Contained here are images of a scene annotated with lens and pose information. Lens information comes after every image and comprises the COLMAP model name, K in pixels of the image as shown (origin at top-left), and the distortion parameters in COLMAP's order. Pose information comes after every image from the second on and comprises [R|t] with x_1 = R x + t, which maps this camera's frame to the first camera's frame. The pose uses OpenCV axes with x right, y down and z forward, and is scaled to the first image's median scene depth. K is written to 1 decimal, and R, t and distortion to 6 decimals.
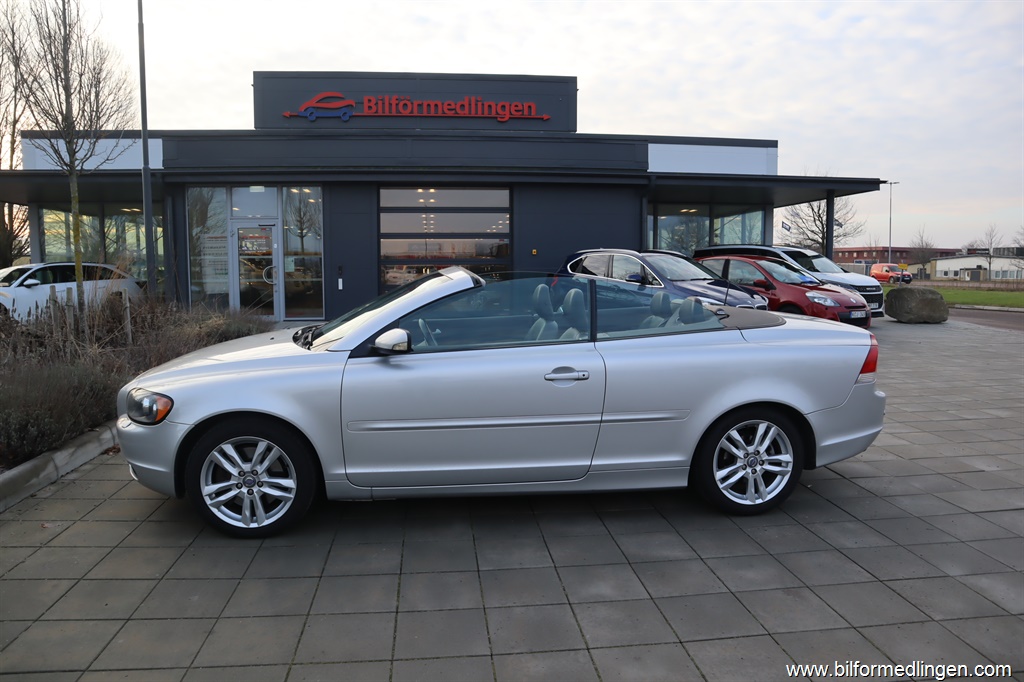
lens RADIAL K [[710.4, 0, 511.1], [0, 710.4, 331.4], [0, 0, 1]] dist [-0.124062, 0.075864]
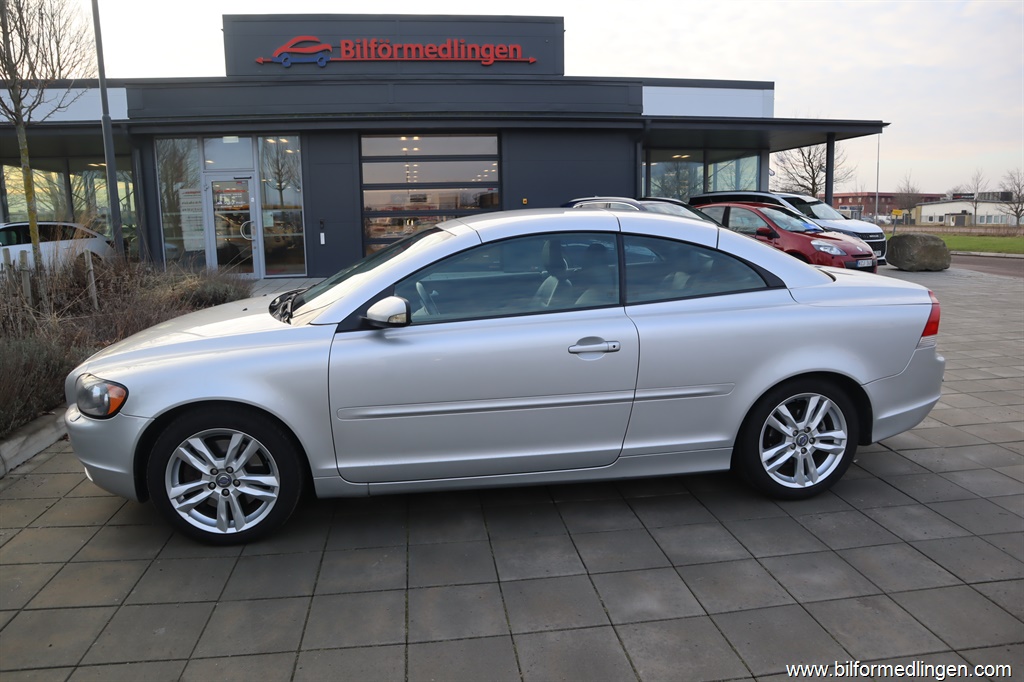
lens RADIAL K [[710.4, 0, 512.0], [0, 710.4, 334.9], [0, 0, 1]] dist [-0.124062, 0.075864]
pose [[0.999589, -0.018515, 0.021884, -0.020605], [0.016831, 0.997056, 0.074808, -0.009431], [-0.023205, -0.074409, 0.996958, 0.082710]]
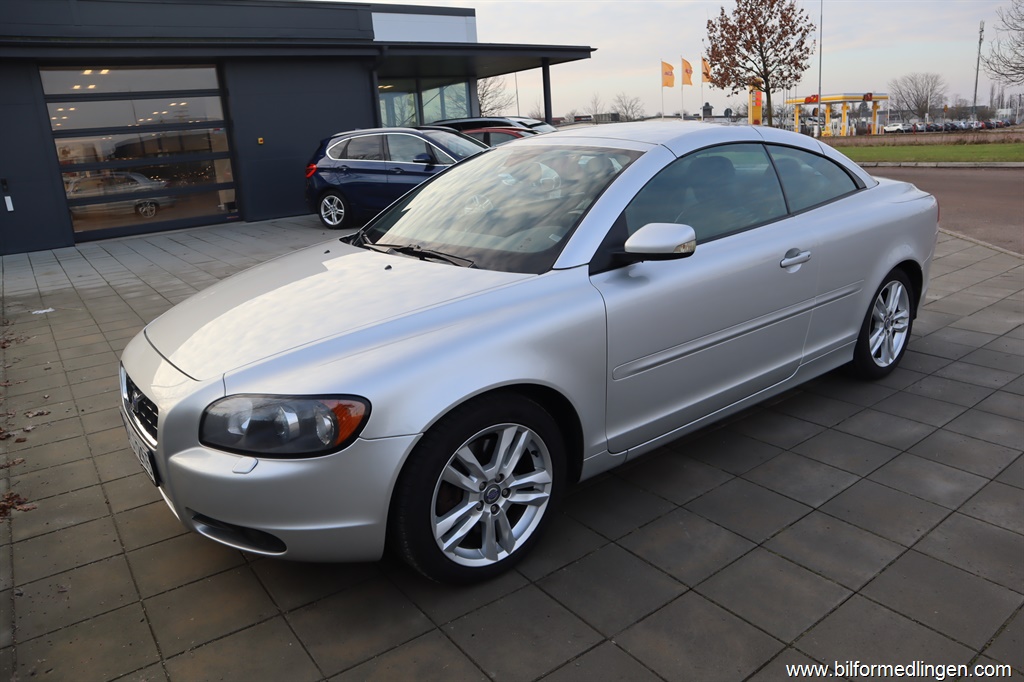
lens RADIAL K [[710.4, 0, 512.6], [0, 710.4, 340.5], [0, 0, 1]] dist [-0.124062, 0.075864]
pose [[0.865599, -0.189408, 0.463533, -0.322350], [0.107678, 0.974452, 0.197102, -0.022232], [-0.489023, -0.120699, 0.863880, 0.233682]]
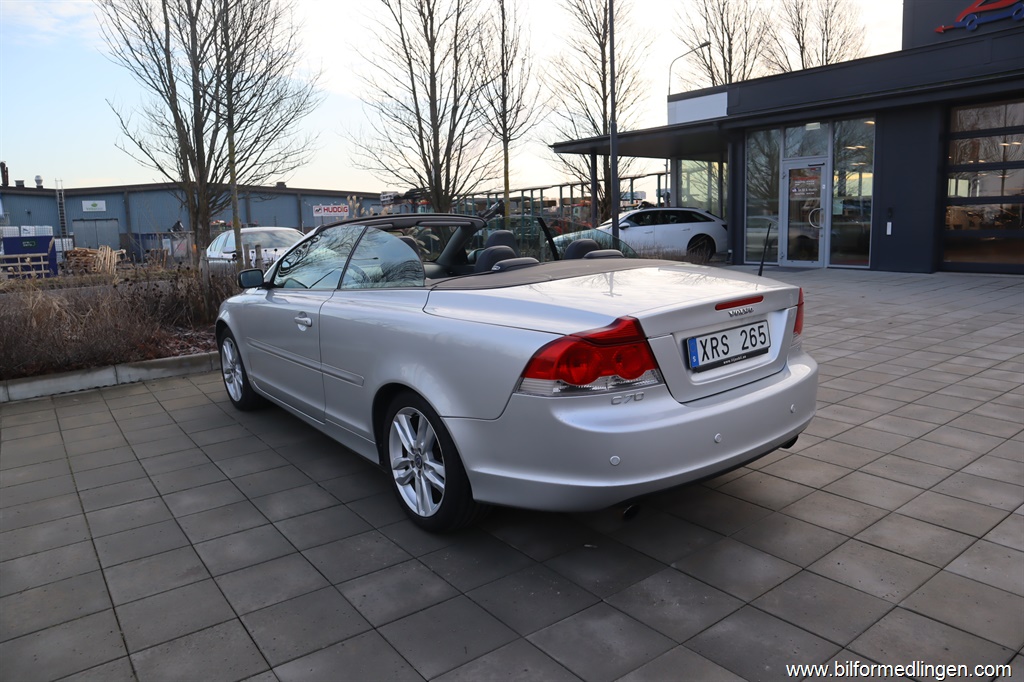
lens RADIAL K [[710.4, 0, 513.4], [0, 710.4, 336.9], [0, 0, 1]] dist [-0.124062, 0.075864]
pose [[0.503698, 0.126787, -0.854525, 0.595022], [-0.049489, 0.991782, 0.117981, -0.027427], [0.862461, -0.017138, 0.505833, 0.392822]]
